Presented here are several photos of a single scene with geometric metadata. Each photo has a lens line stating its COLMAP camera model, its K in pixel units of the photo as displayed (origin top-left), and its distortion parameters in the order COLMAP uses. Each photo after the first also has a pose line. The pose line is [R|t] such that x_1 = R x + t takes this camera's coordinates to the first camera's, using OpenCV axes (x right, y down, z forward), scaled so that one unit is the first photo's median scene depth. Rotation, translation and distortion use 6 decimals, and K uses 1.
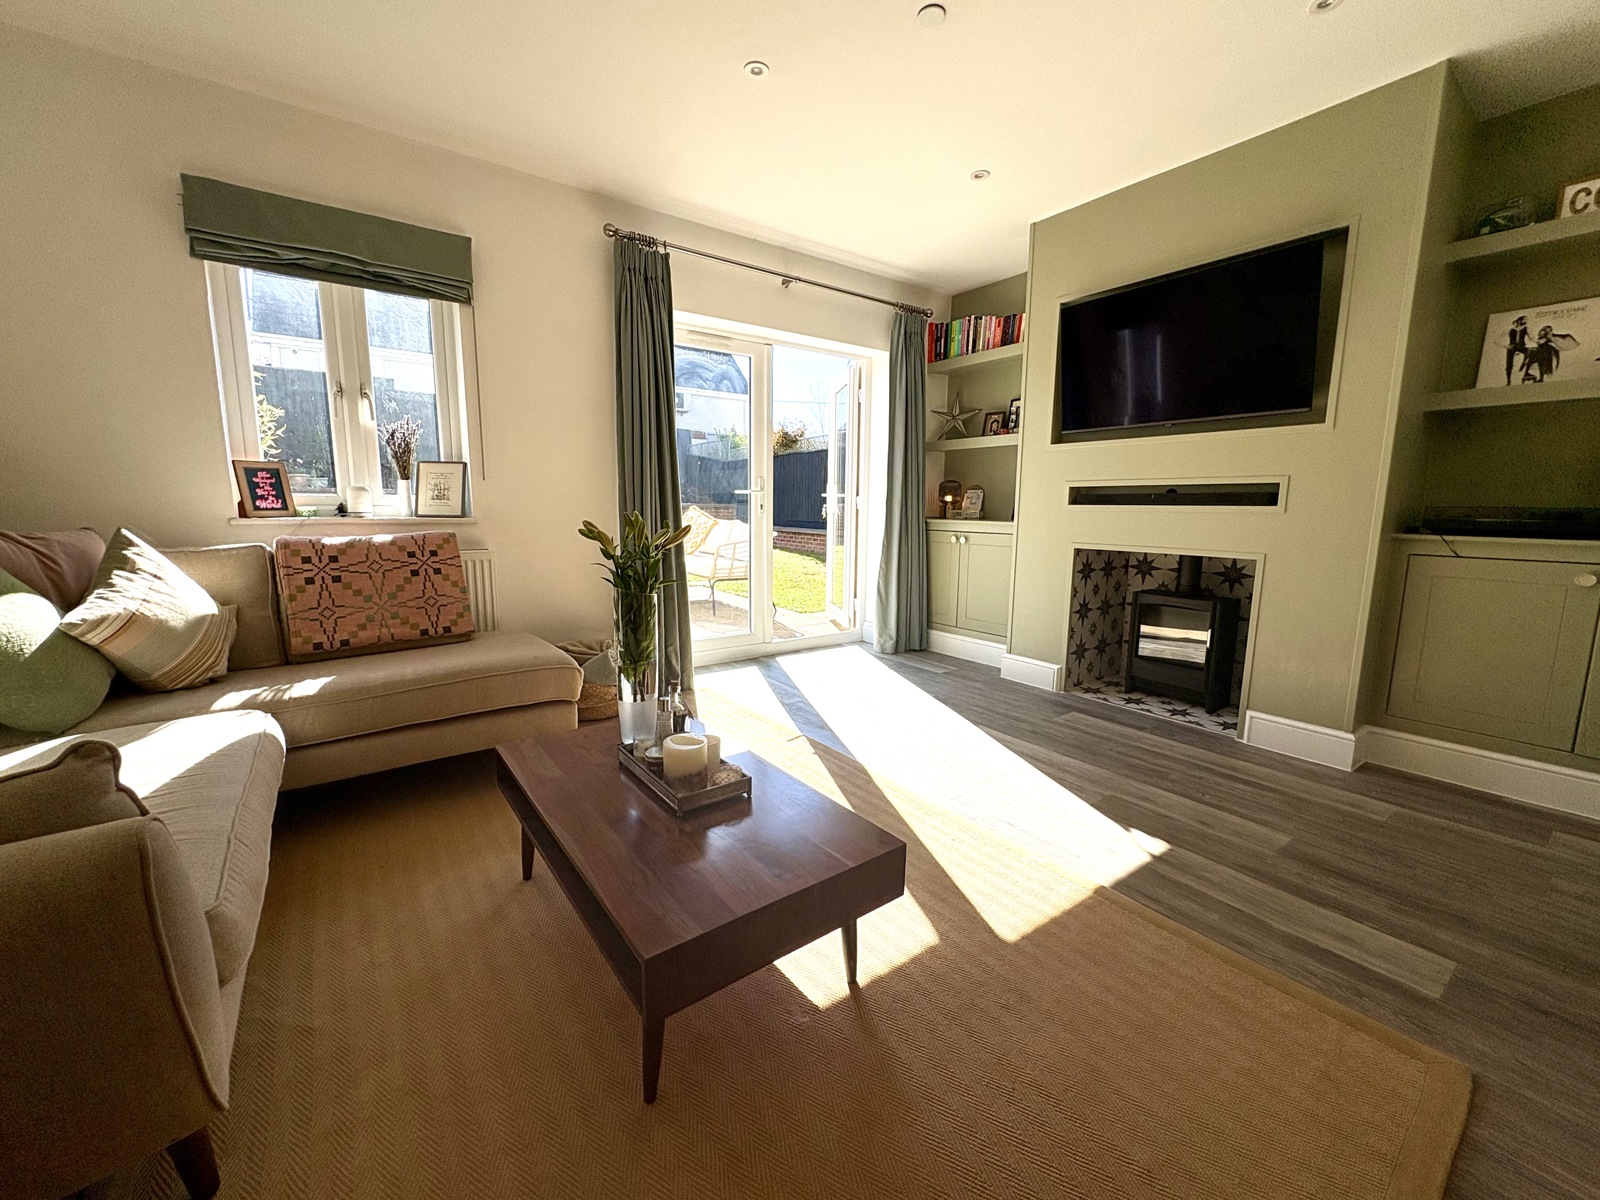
lens RADIAL K [[636.3, 0, 798.8], [0, 636.3, 598.4], [0, 0, 1]] dist [-0.000288, 0.000268]
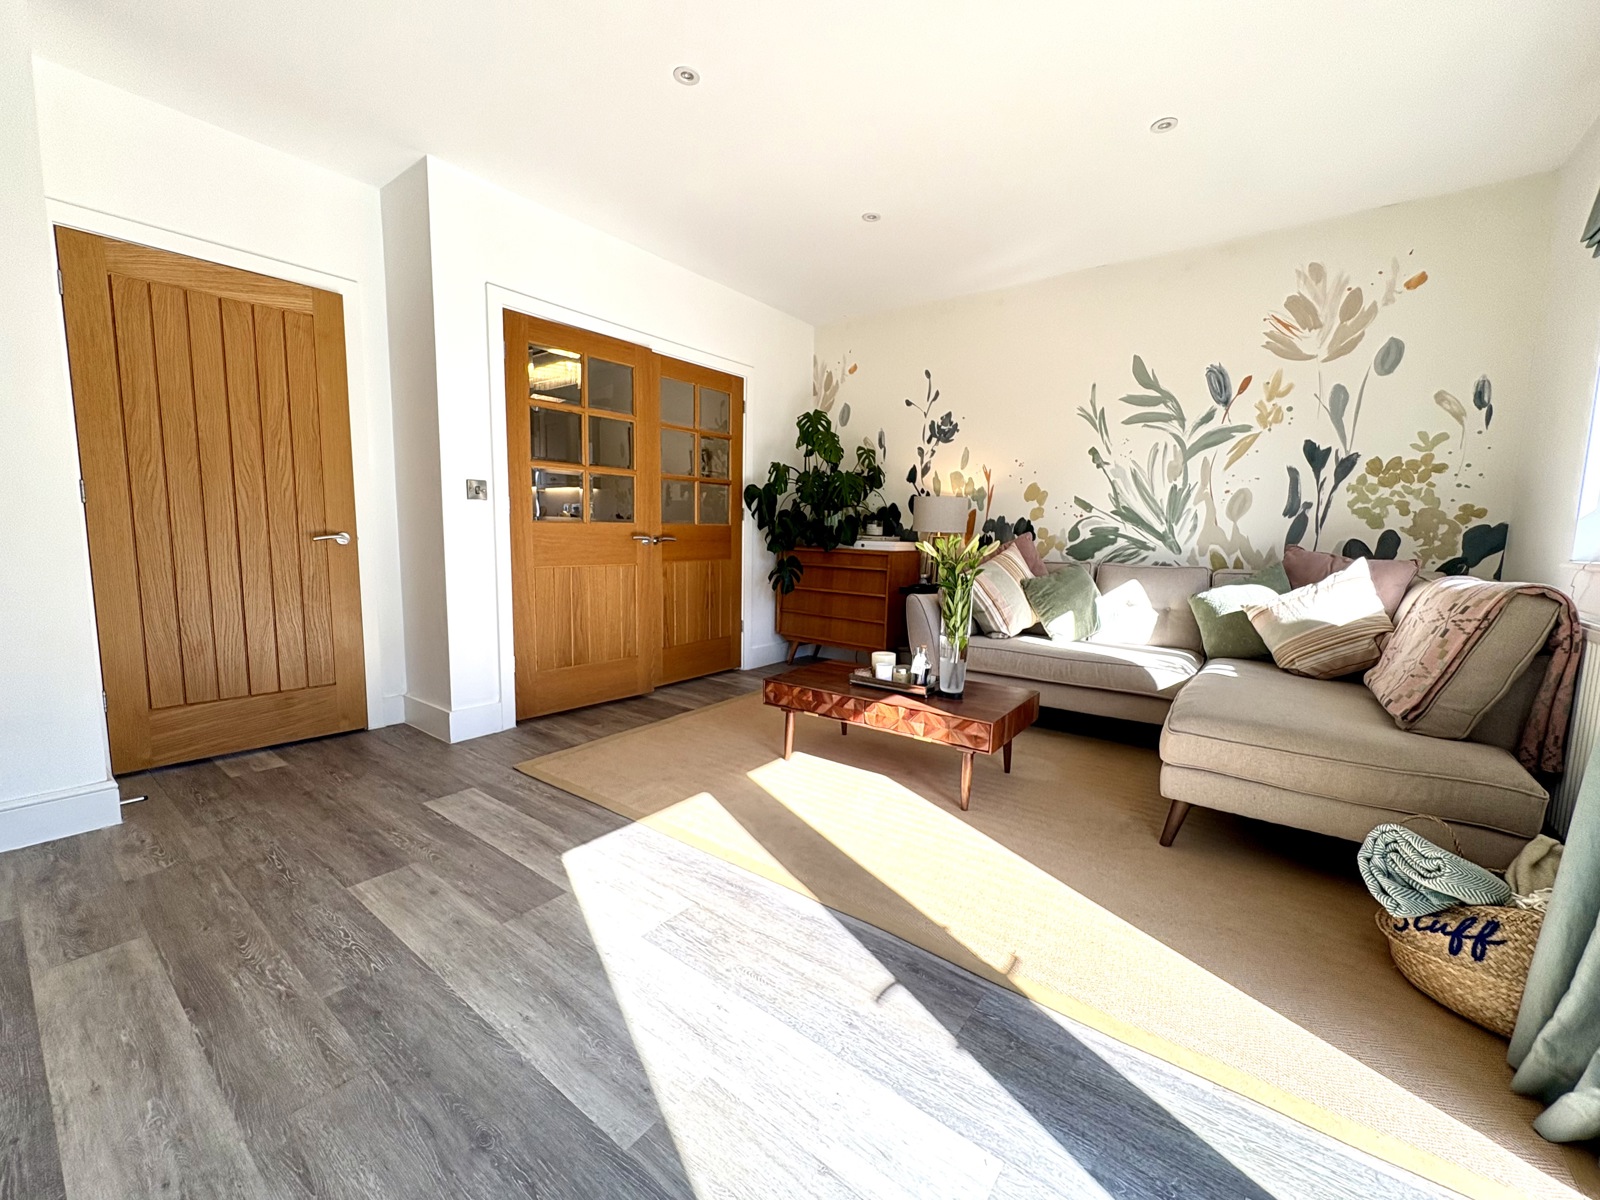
lens RADIAL K [[636.3, 0, 798.8], [0, 636.3, 598.4], [0, 0, 1]] dist [-0.000288, 0.000268]
pose [[-0.955783, 0.005438, -0.294021, 0.242058], [-0.069982, 0.966898, 0.245378, -0.147375], [0.285623, 0.255104, -0.923765, 1.035486]]
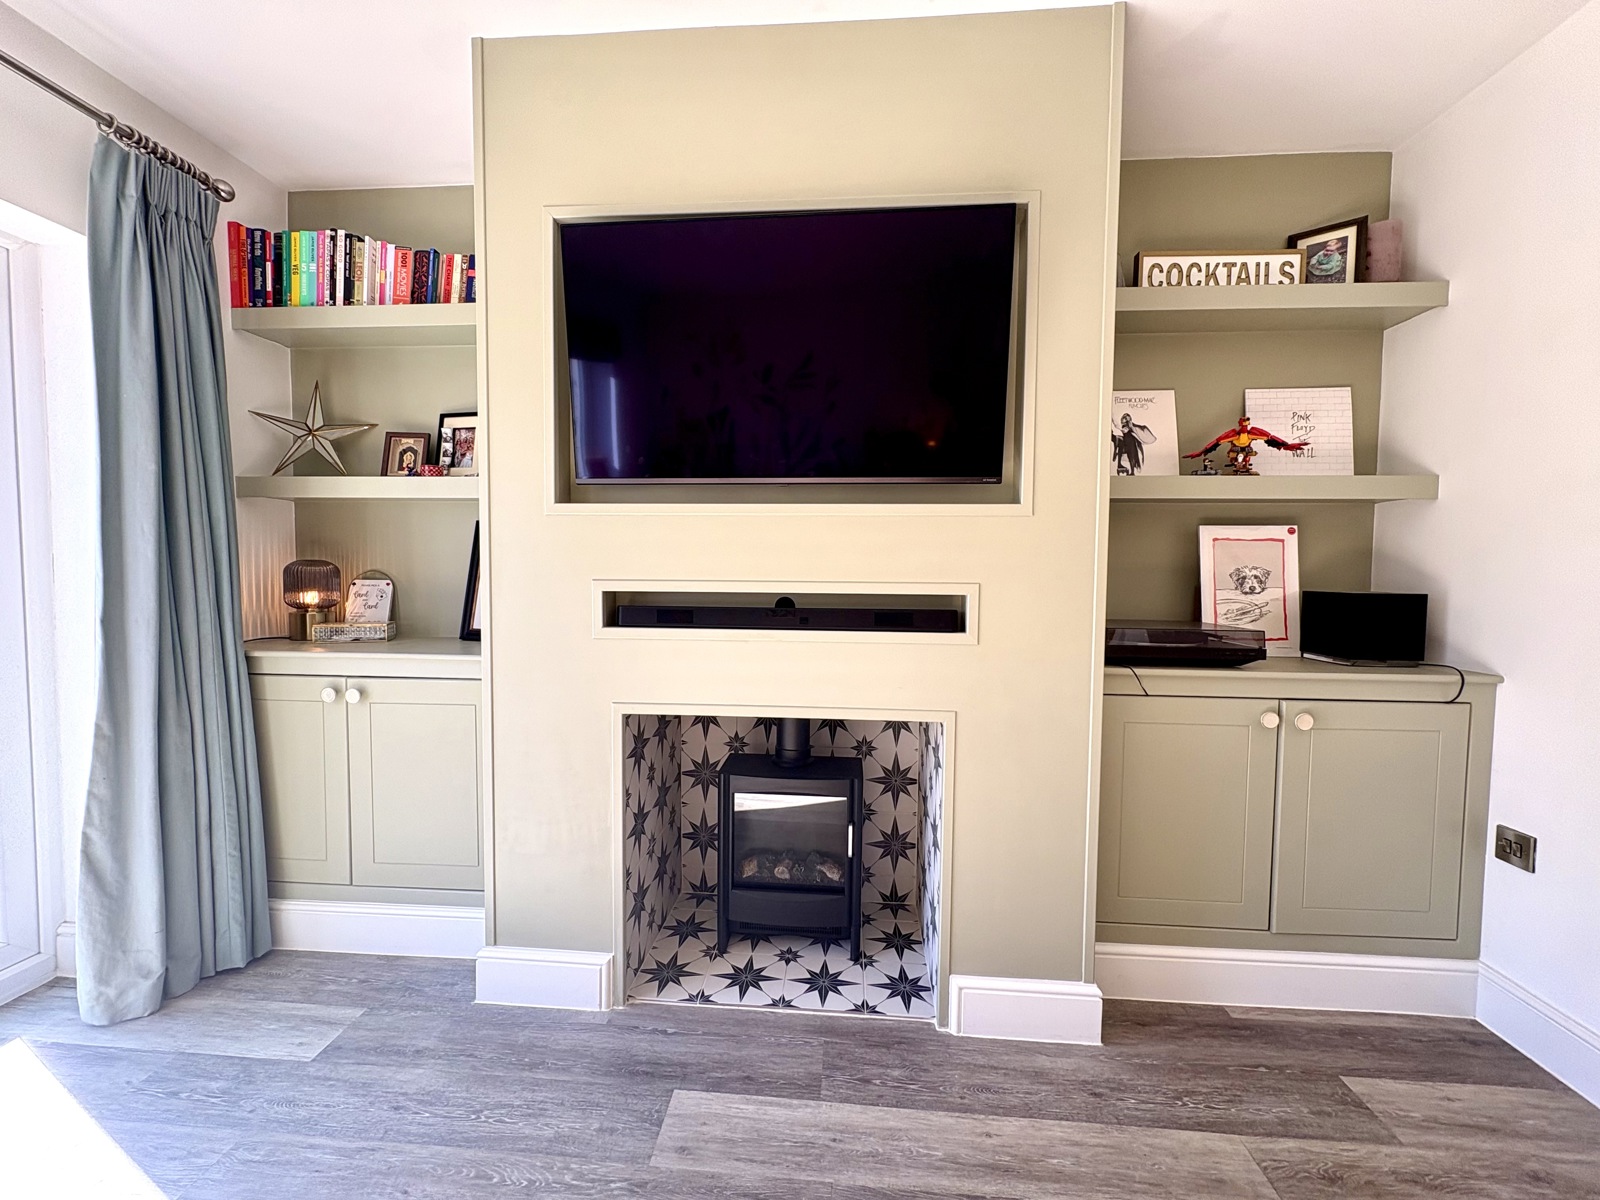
lens RADIAL K [[636.3, 0, 798.8], [0, 636.3, 598.4], [0, 0, 1]] dist [-0.000288, 0.000268]
pose [[0.646451, -0.037983, 0.762009, 0.137950], [0.108013, 0.993257, -0.042123, -0.123281], [-0.755271, 0.109537, 0.646195, 0.526888]]
